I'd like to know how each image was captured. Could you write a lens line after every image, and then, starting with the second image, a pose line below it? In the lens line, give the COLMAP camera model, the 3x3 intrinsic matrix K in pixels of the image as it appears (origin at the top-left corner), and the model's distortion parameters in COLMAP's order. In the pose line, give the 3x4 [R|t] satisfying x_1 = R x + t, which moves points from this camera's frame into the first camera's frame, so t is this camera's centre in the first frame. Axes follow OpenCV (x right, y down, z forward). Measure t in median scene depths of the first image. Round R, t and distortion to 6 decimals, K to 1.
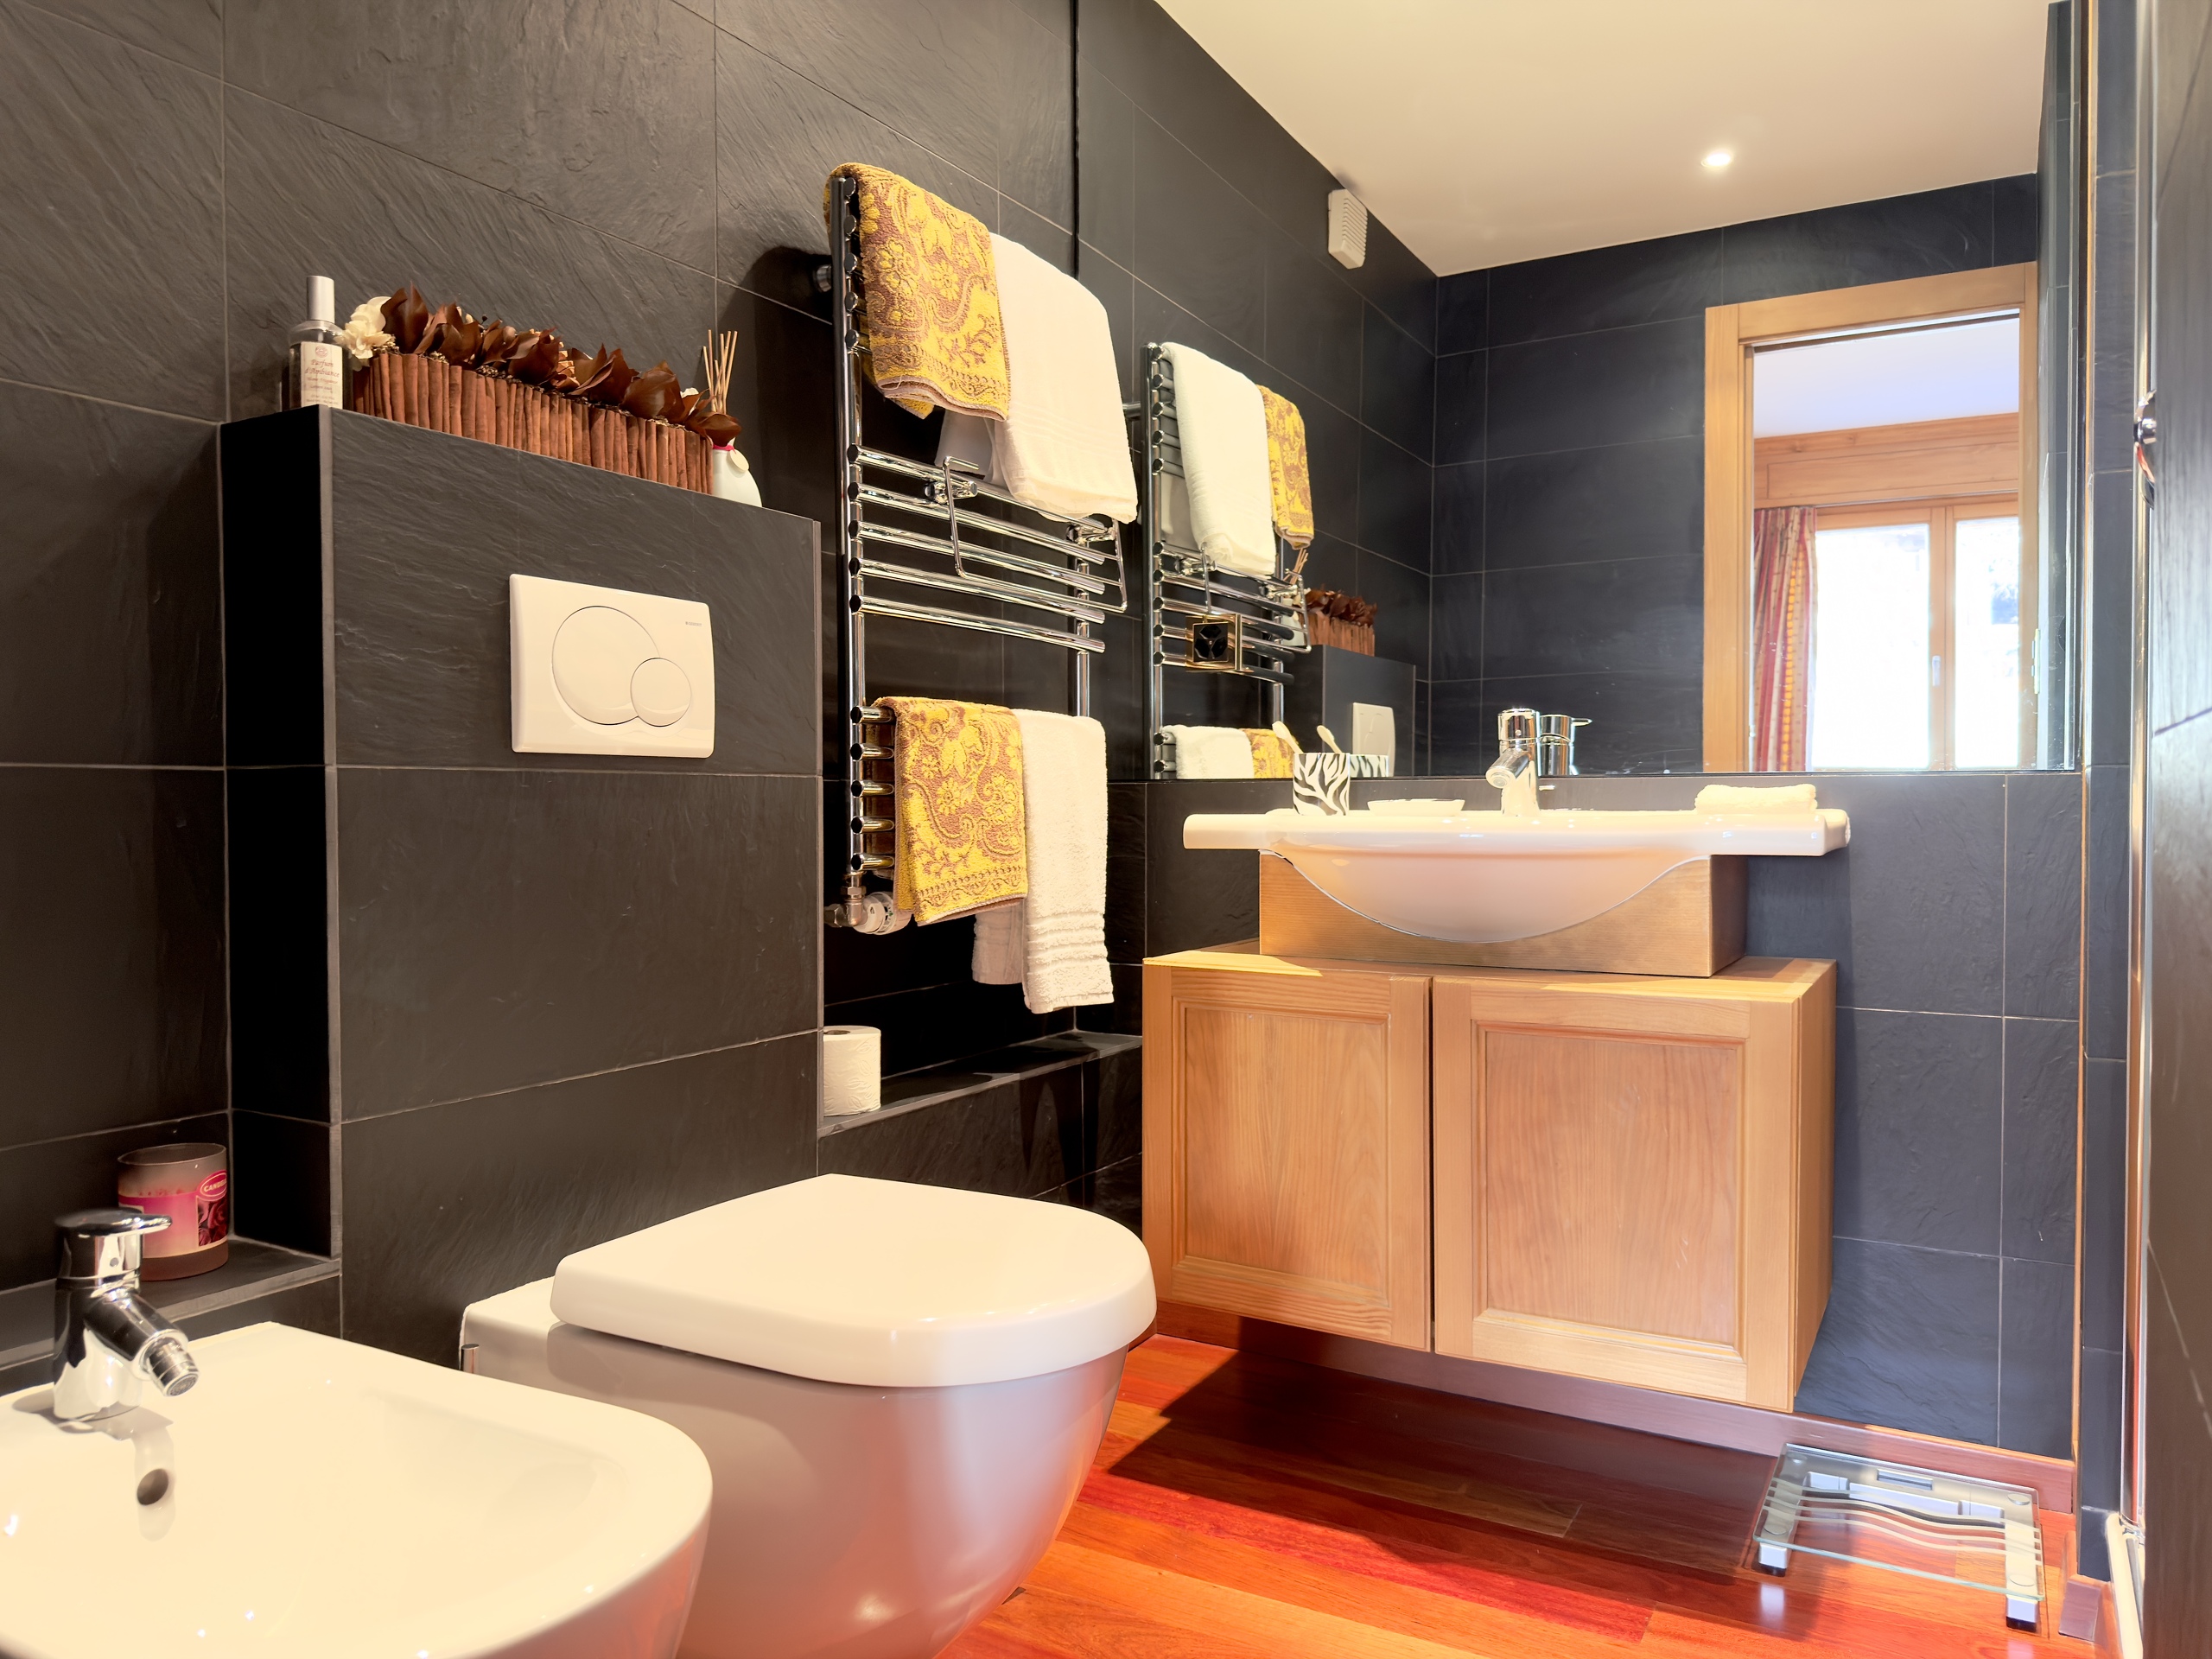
lens RADIAL K [[1577.4, 0, 1106.0], [0, 1577.4, 829.5], [0, 0, 1]] dist [0.079539, -0.123797]
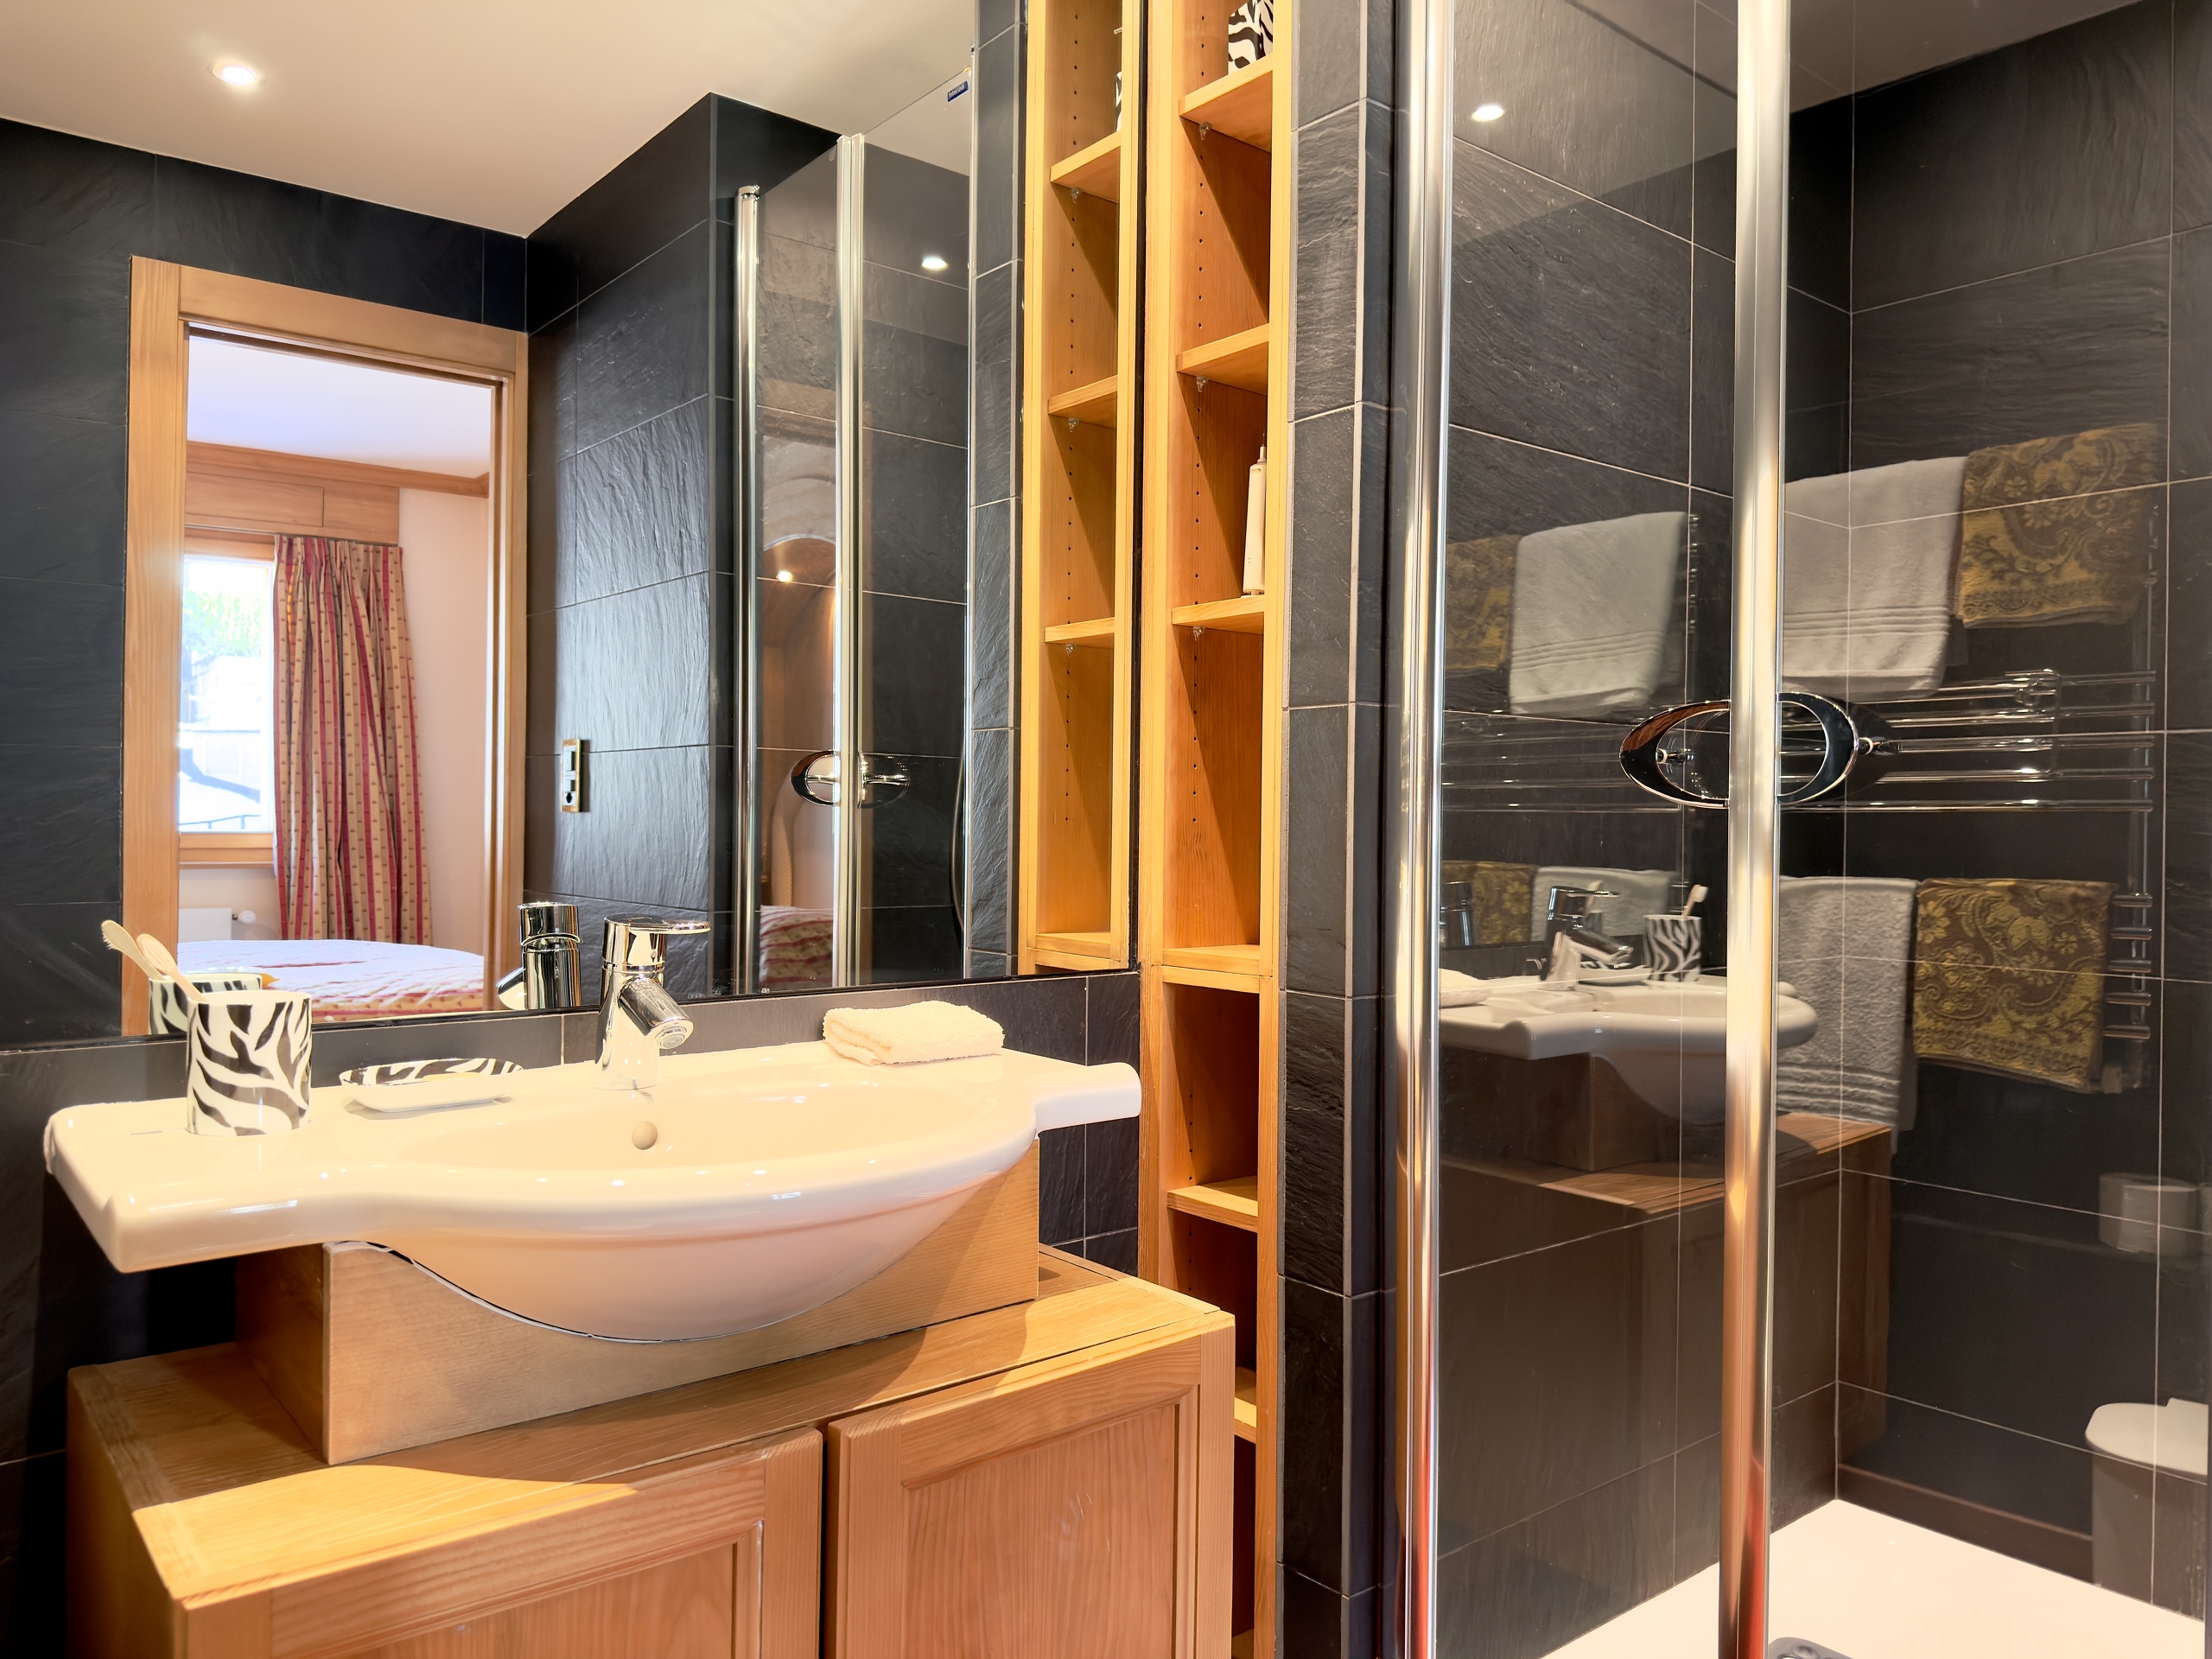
lens RADIAL K [[1577.4, 0, 1106.0], [0, 1577.4, 829.5], [0, 0, 1]] dist [0.079539, -0.123797]
pose [[0.367754, 0.001305, 0.929922, -0.242759], [0.008538, 0.999952, -0.004780, -0.098822], [-0.929884, 0.009697, 0.367726, 0.565909]]
